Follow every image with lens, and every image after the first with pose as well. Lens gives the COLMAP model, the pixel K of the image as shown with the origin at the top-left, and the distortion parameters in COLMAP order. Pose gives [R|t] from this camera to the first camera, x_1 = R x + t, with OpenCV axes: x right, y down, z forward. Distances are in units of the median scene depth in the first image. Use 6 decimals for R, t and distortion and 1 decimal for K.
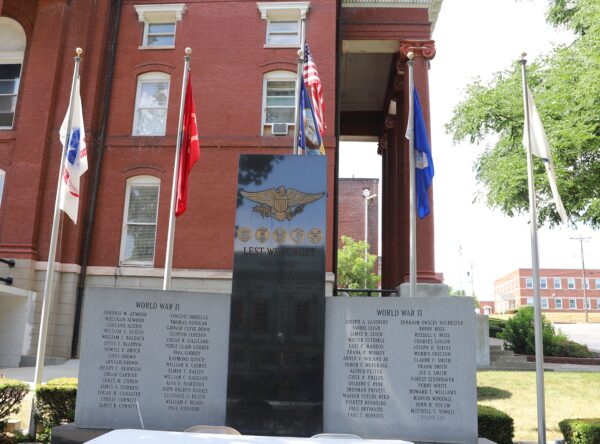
lens RADIAL K [[608.8, 0, 300.0], [0, 608.8, 222.0], [0, 0, 1]] dist [-0.109742, -0.005870]
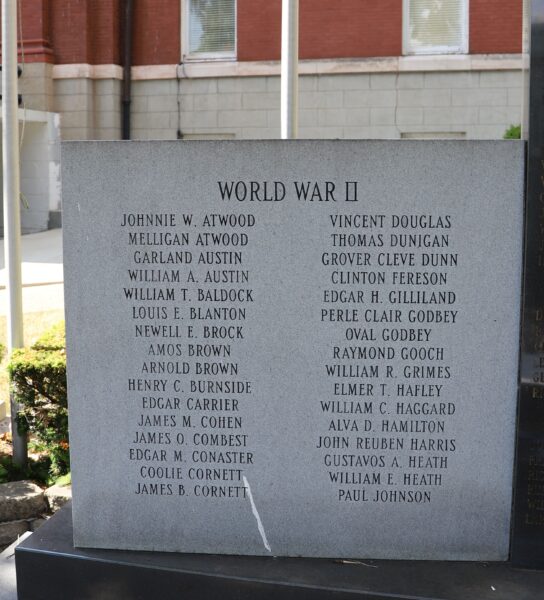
lens RADIAL K [[949.1, 0, 272.0], [0, 949.1, 300.0], [0, 0, 1]] dist [-0.119272, -0.052512]
pose [[0.978559, -0.006845, -0.205851, -0.144753], [0.073520, 0.945215, 0.318061, 0.037085], [0.192396, -0.326376, 0.925453, 0.533491]]
